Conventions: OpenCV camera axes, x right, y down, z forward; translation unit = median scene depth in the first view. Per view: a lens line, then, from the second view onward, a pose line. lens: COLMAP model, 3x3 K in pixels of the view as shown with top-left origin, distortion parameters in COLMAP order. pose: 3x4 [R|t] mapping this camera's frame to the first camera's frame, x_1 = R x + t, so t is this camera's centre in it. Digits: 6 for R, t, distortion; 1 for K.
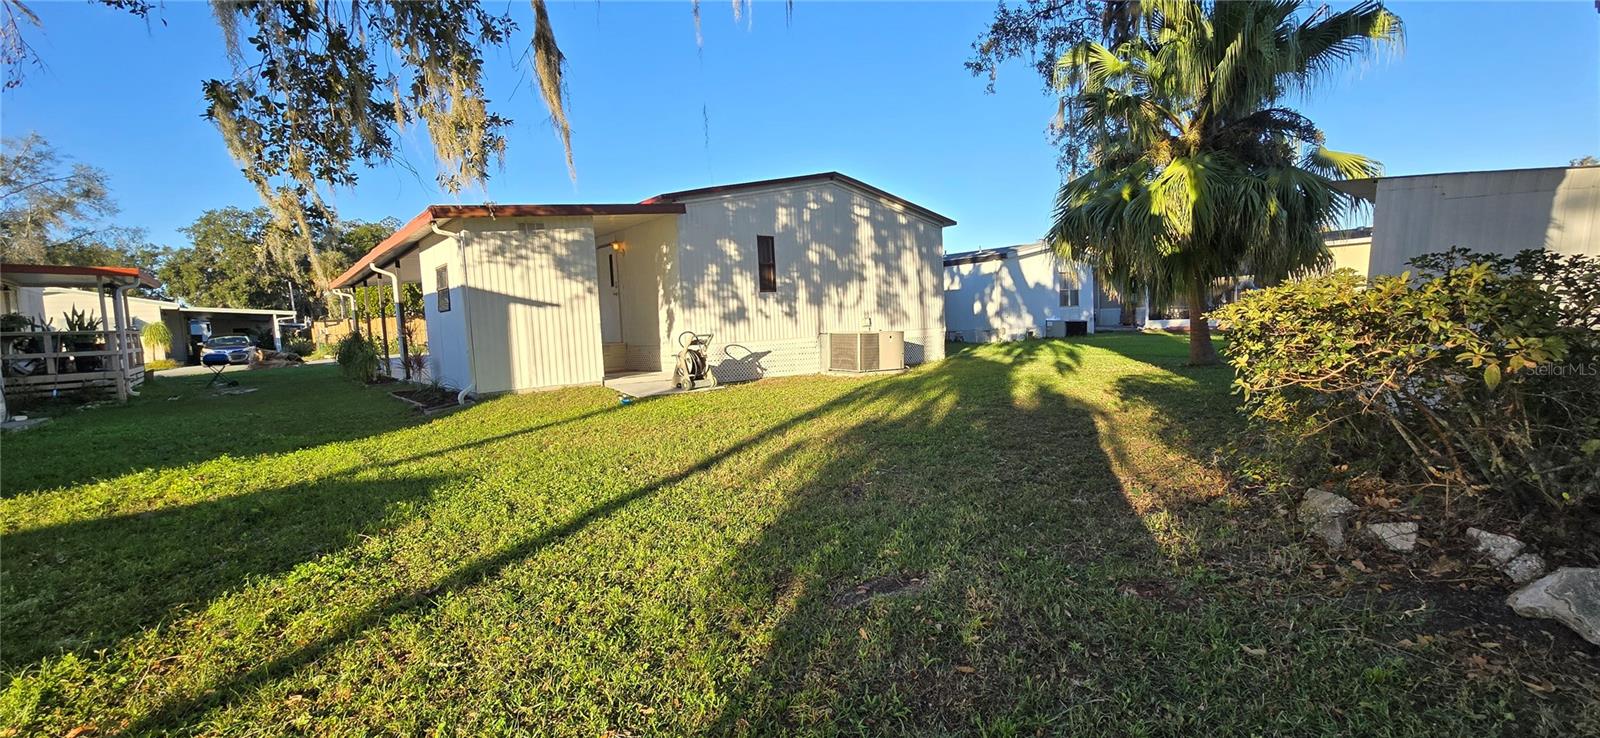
lens RADIAL K [[657.8, 0, 804.9], [0, 657.8, 373.7], [0, 0, 1]] dist [-0.001540, -0.000459]
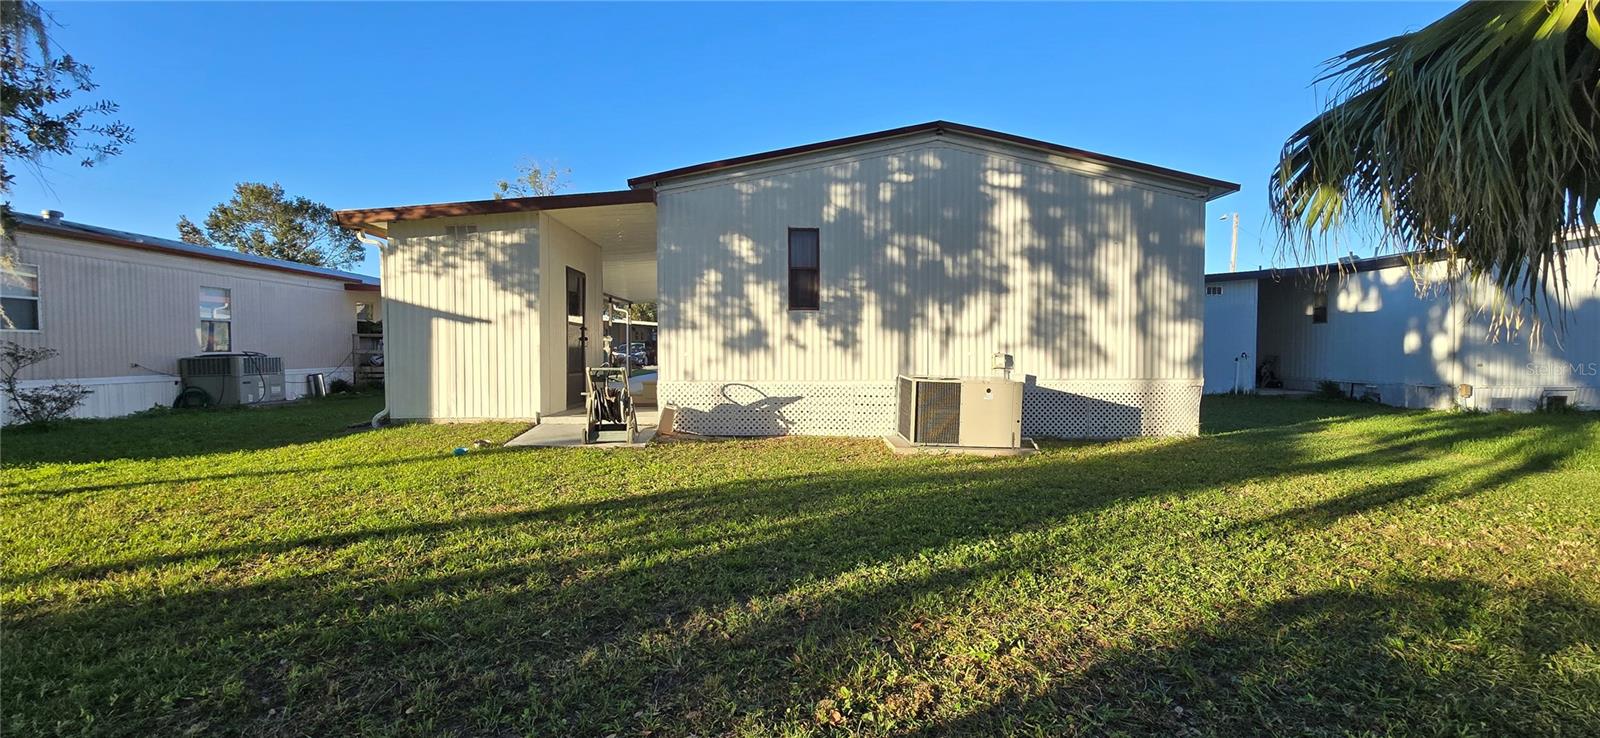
lens RADIAL K [[657.8, 0, 797.1], [0, 657.8, 359.9], [0, 0, 1]] dist [-0.001540, -0.000459]
pose [[0.790799, 0.055790, -0.609529, 0.355284], [-0.085470, 0.996146, -0.019712, -0.058309], [0.606080, 0.067684, 0.792519, 0.463502]]
